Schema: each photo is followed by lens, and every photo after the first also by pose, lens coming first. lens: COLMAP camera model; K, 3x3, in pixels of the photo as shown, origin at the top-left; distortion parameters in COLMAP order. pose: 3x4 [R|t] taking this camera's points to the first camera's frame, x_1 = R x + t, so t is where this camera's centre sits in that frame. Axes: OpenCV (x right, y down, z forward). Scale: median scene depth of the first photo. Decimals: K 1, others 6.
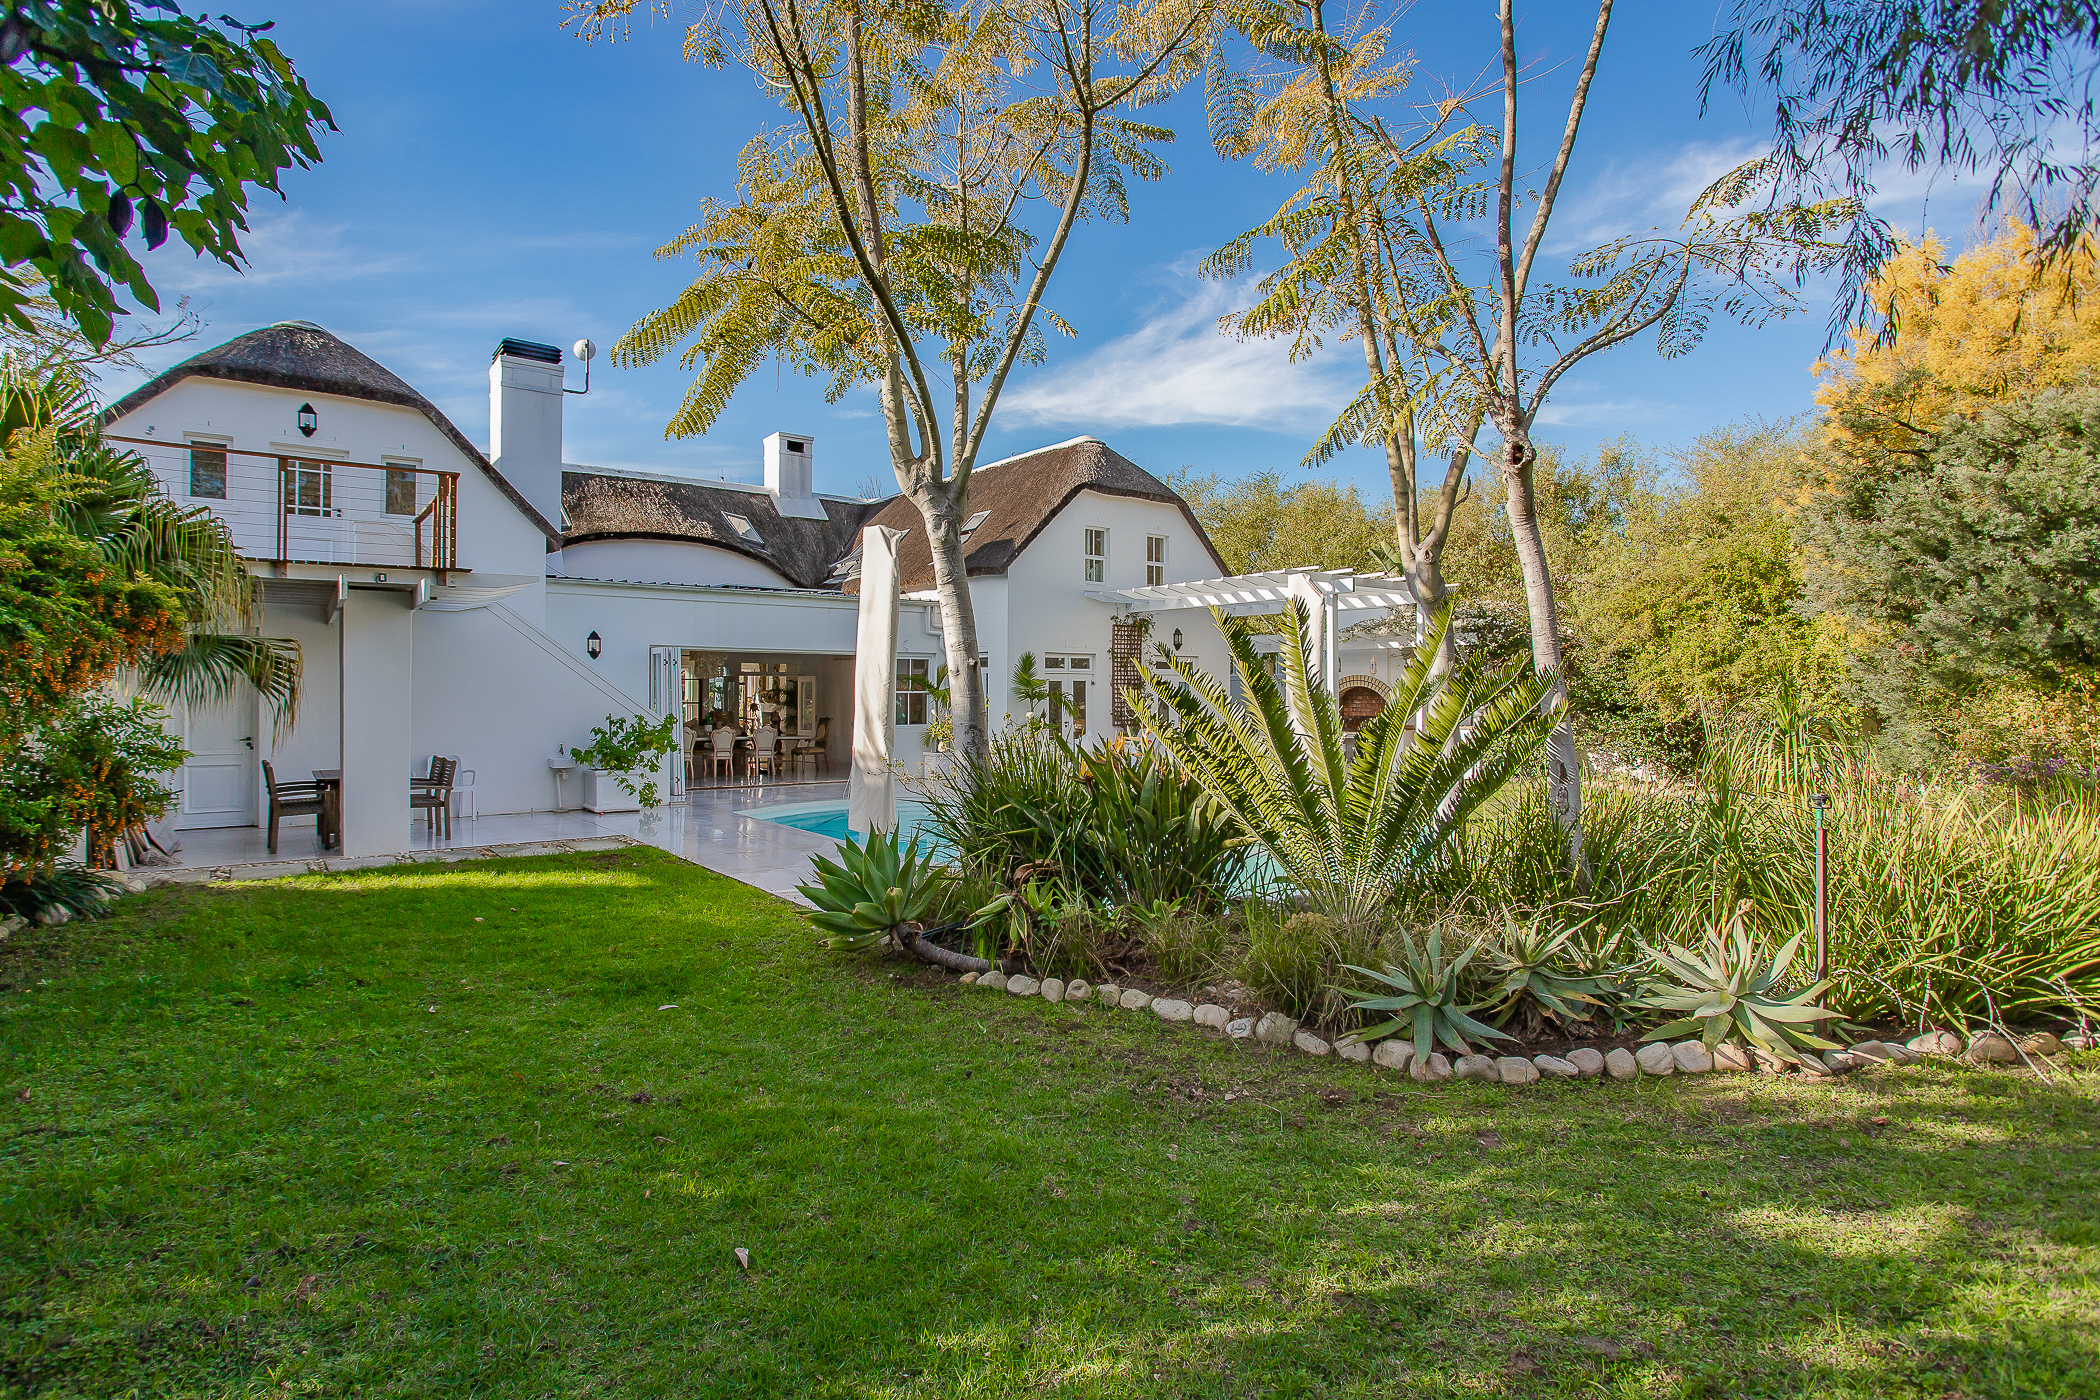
lens RADIAL K [[1068.4, 0, 1032.9], [0, 1068.4, 680.2], [0, 0, 1]] dist [-0.030877, 0.013368]
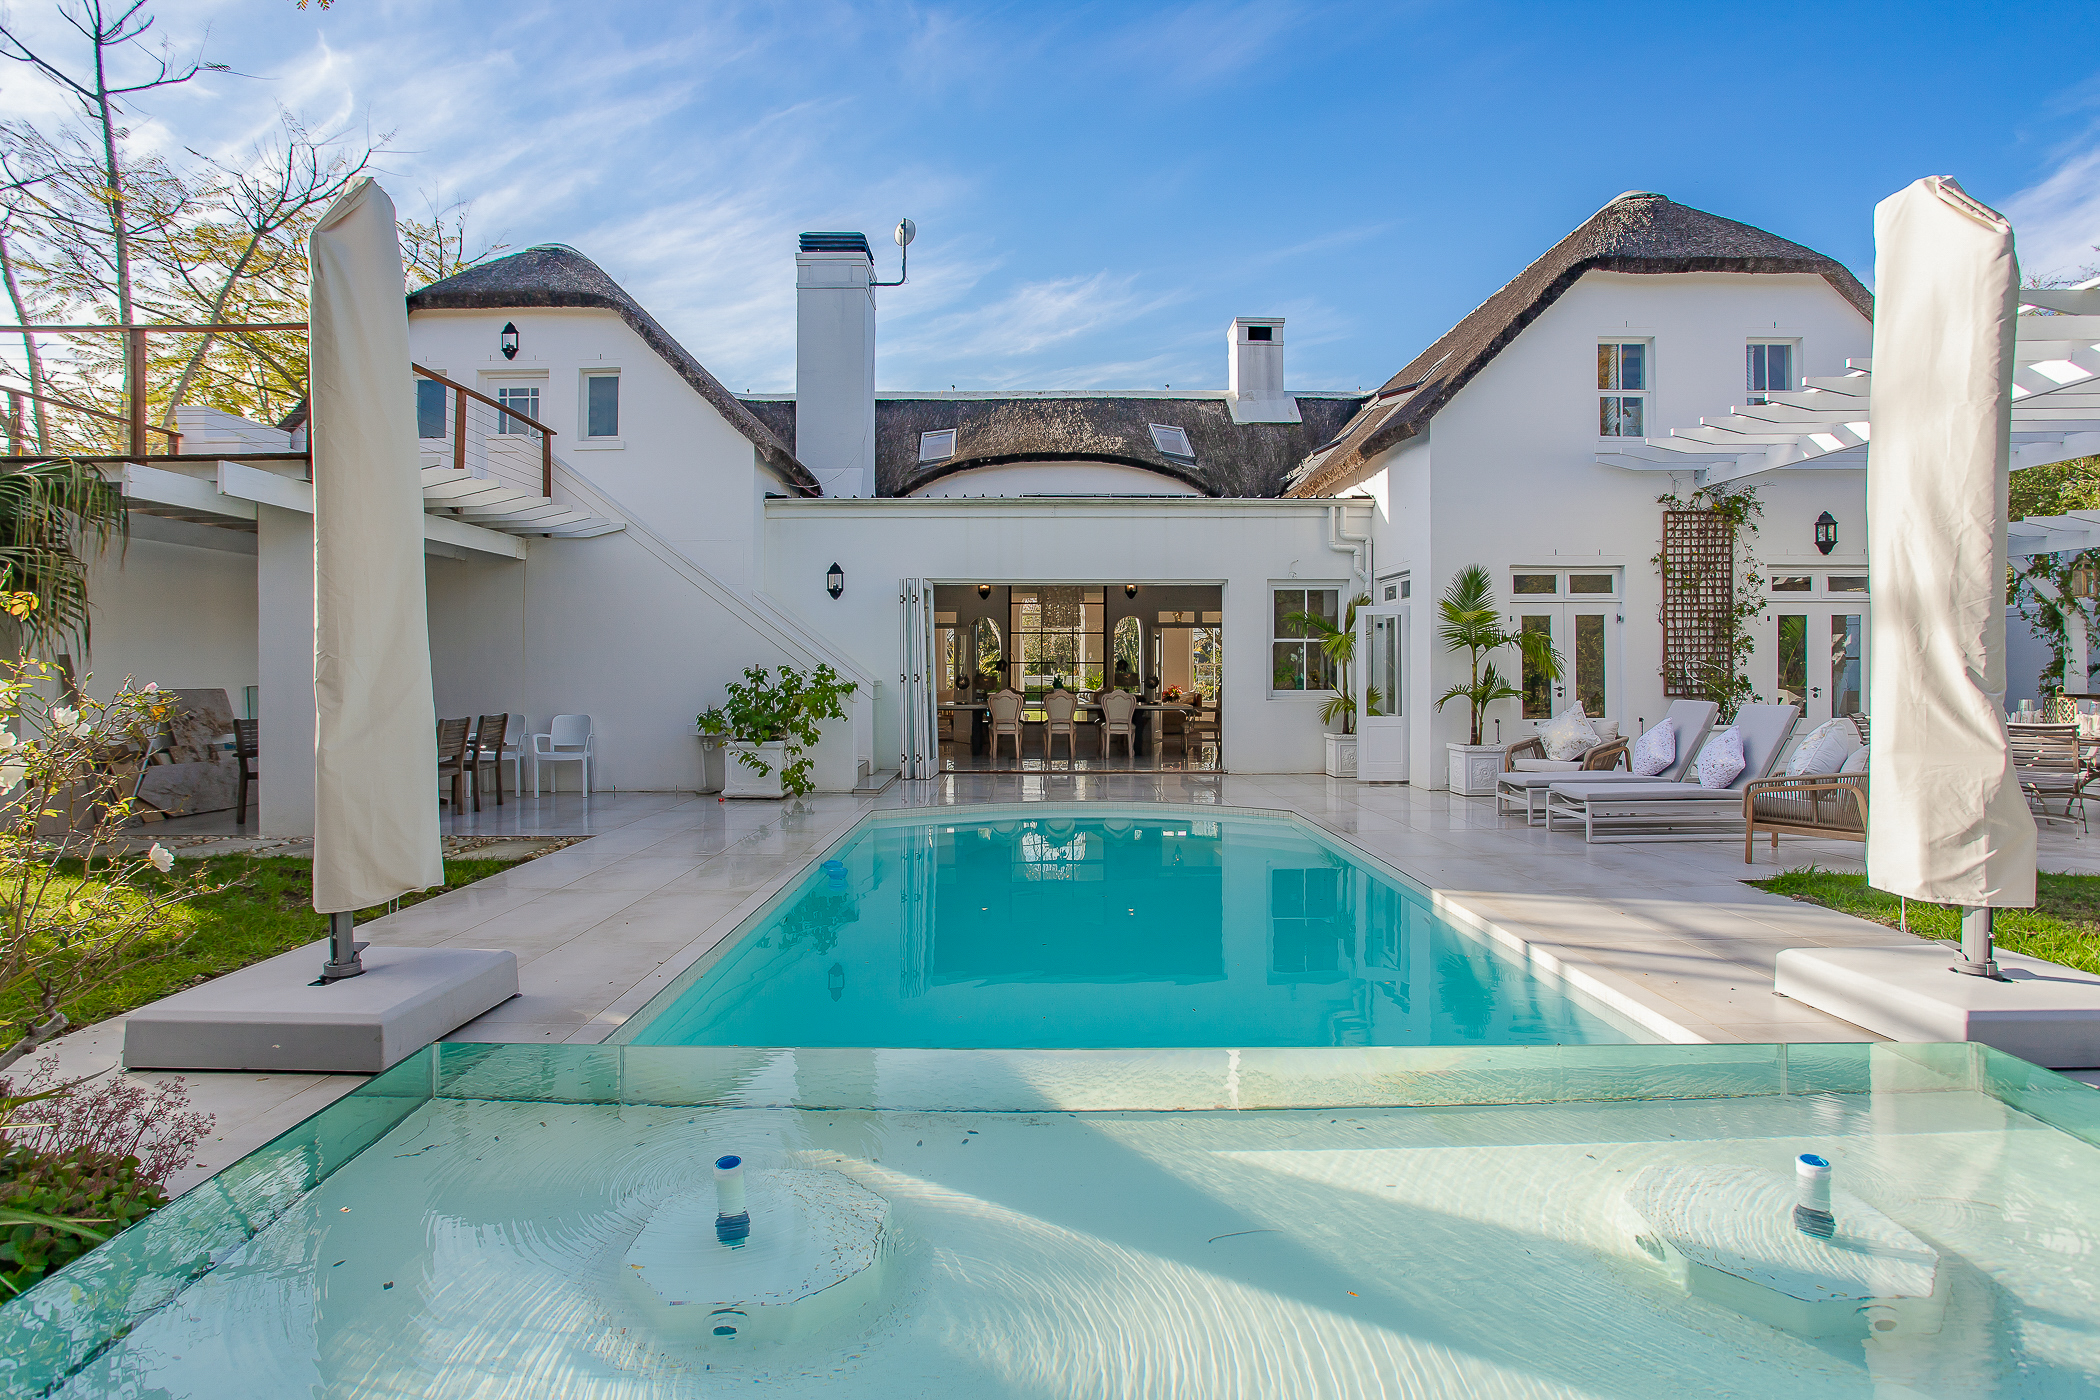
lens RADIAL K [[1068.4, 0, 1028.2], [0, 1068.4, 662.0], [0, 0, 1]] dist [-0.030877, 0.013368]
pose [[0.795913, -0.006890, -0.605372, 0.143183], [0.009513, 0.999954, 0.001125, 0.021675], [0.605336, -0.006654, 0.795942, 0.370890]]
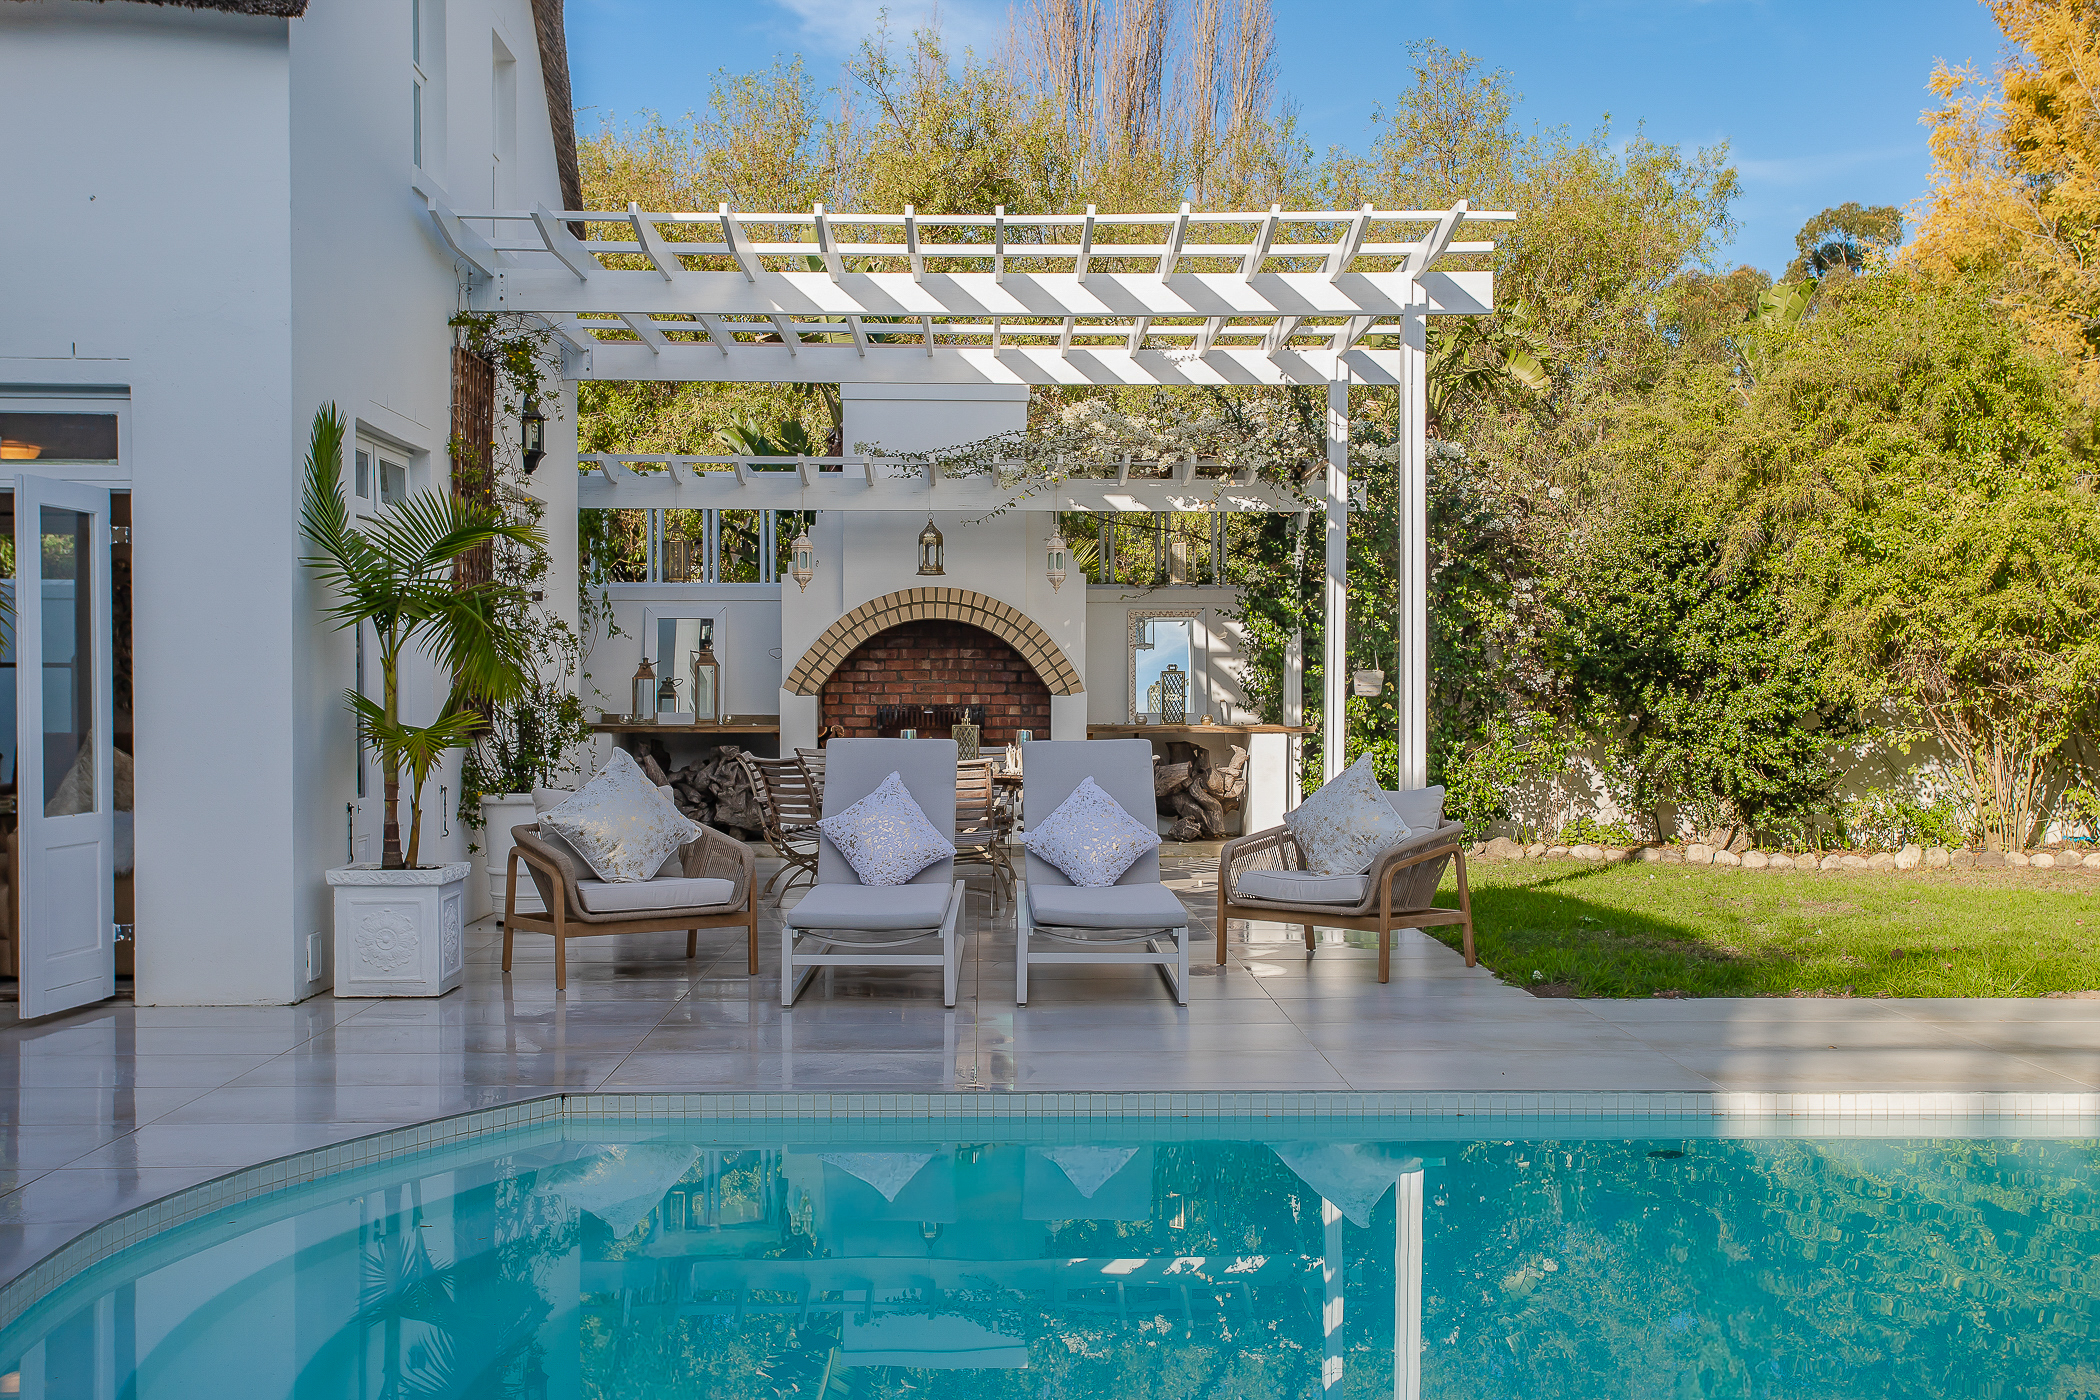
lens RADIAL K [[2205.0, 0, 1062.5], [0, 2205.0, 715.0], [0, 0, 1]] dist [0.040960, 0.000000]
pose [[0.579533, -0.004153, 0.814938, -0.277225], [-0.010601, 0.999864, 0.012634, 0.029053], [-0.814880, -0.015961, 0.579410, 0.570051]]
